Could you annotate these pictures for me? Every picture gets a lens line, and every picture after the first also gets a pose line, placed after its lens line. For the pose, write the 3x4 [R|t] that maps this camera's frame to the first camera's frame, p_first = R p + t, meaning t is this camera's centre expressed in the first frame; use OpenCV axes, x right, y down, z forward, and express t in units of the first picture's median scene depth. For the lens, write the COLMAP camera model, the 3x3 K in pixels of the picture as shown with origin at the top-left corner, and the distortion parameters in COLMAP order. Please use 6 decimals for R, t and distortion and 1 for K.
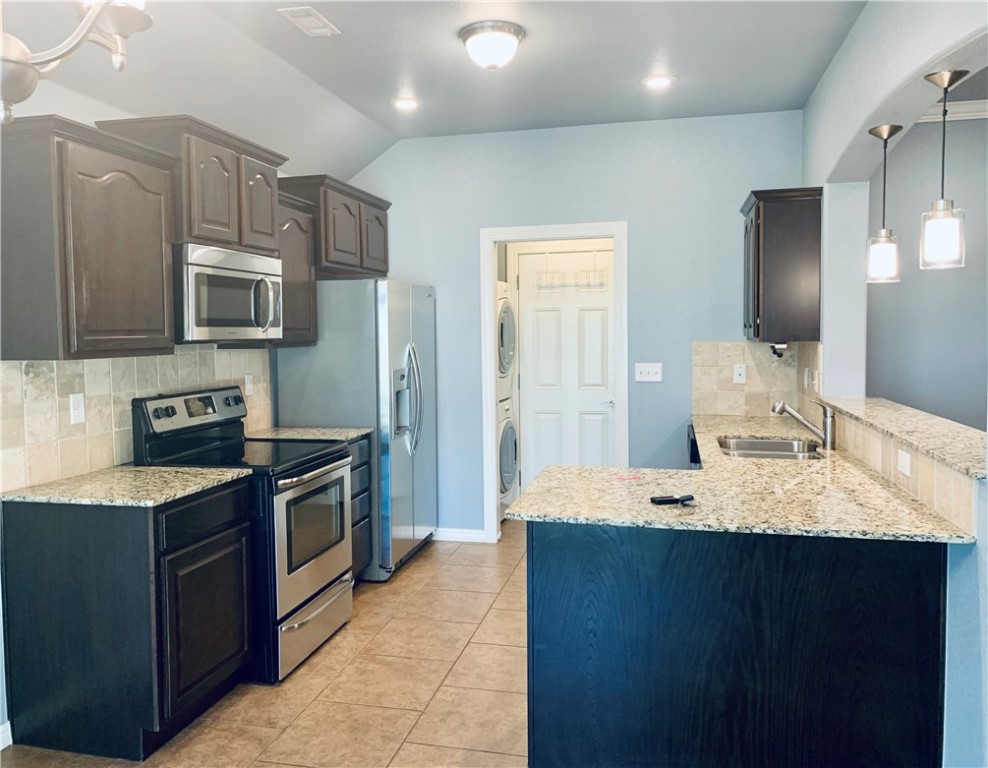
lens RADIAL K [[799.9, 0, 473.4], [0, 799.9, 382.0], [0, 0, 1]] dist [0.007147, -0.008515]
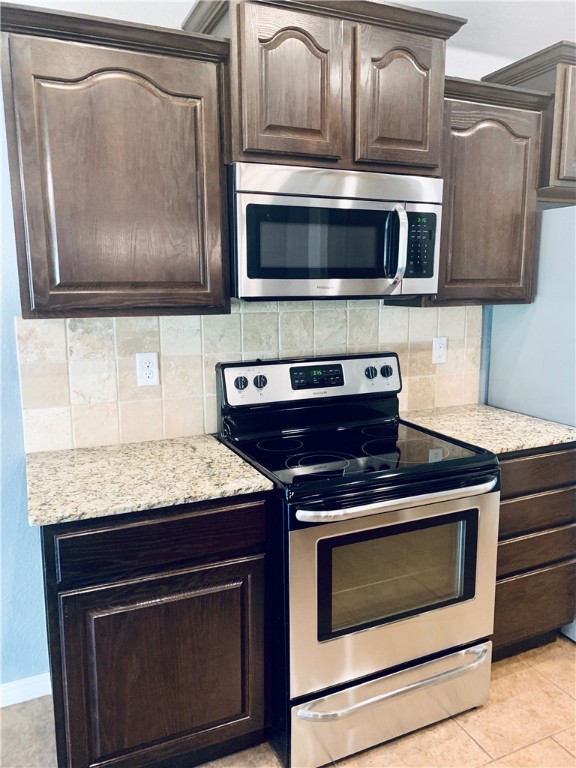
lens RADIAL K [[591.5, 0, 287.8], [0, 591.5, 384.6], [0, 0, 1]] dist [0.049416, -0.057261]
pose [[0.626778, 0.142174, -0.766117, 0.115102], [-0.053779, 0.988761, 0.139494, -0.048949], [0.777340, -0.046231, 0.627380, 0.657921]]
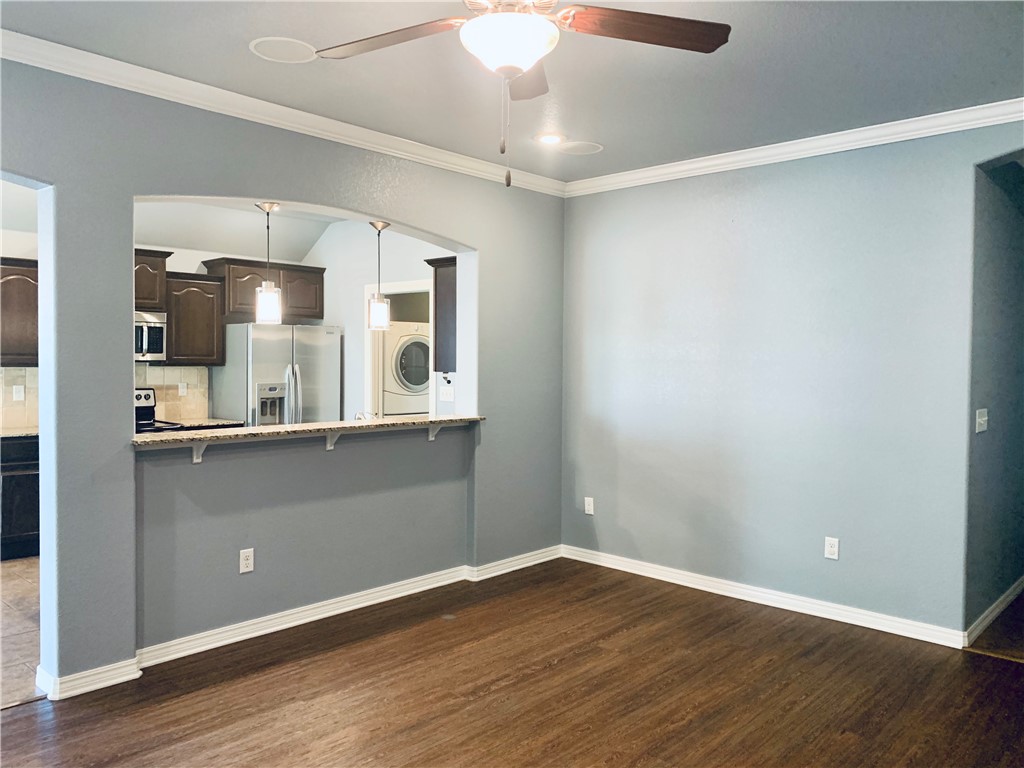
lens RADIAL K [[788.7, 0, 483.3], [0, 788.7, 377.9], [0, 0, 1]] dist [0.049416, -0.057261]
pose [[0.872125, 0.033843, -0.488111, 1.344029], [-0.053566, 0.998213, -0.026498, -0.011948], [0.486342, 0.049255, 0.872379, -0.131882]]
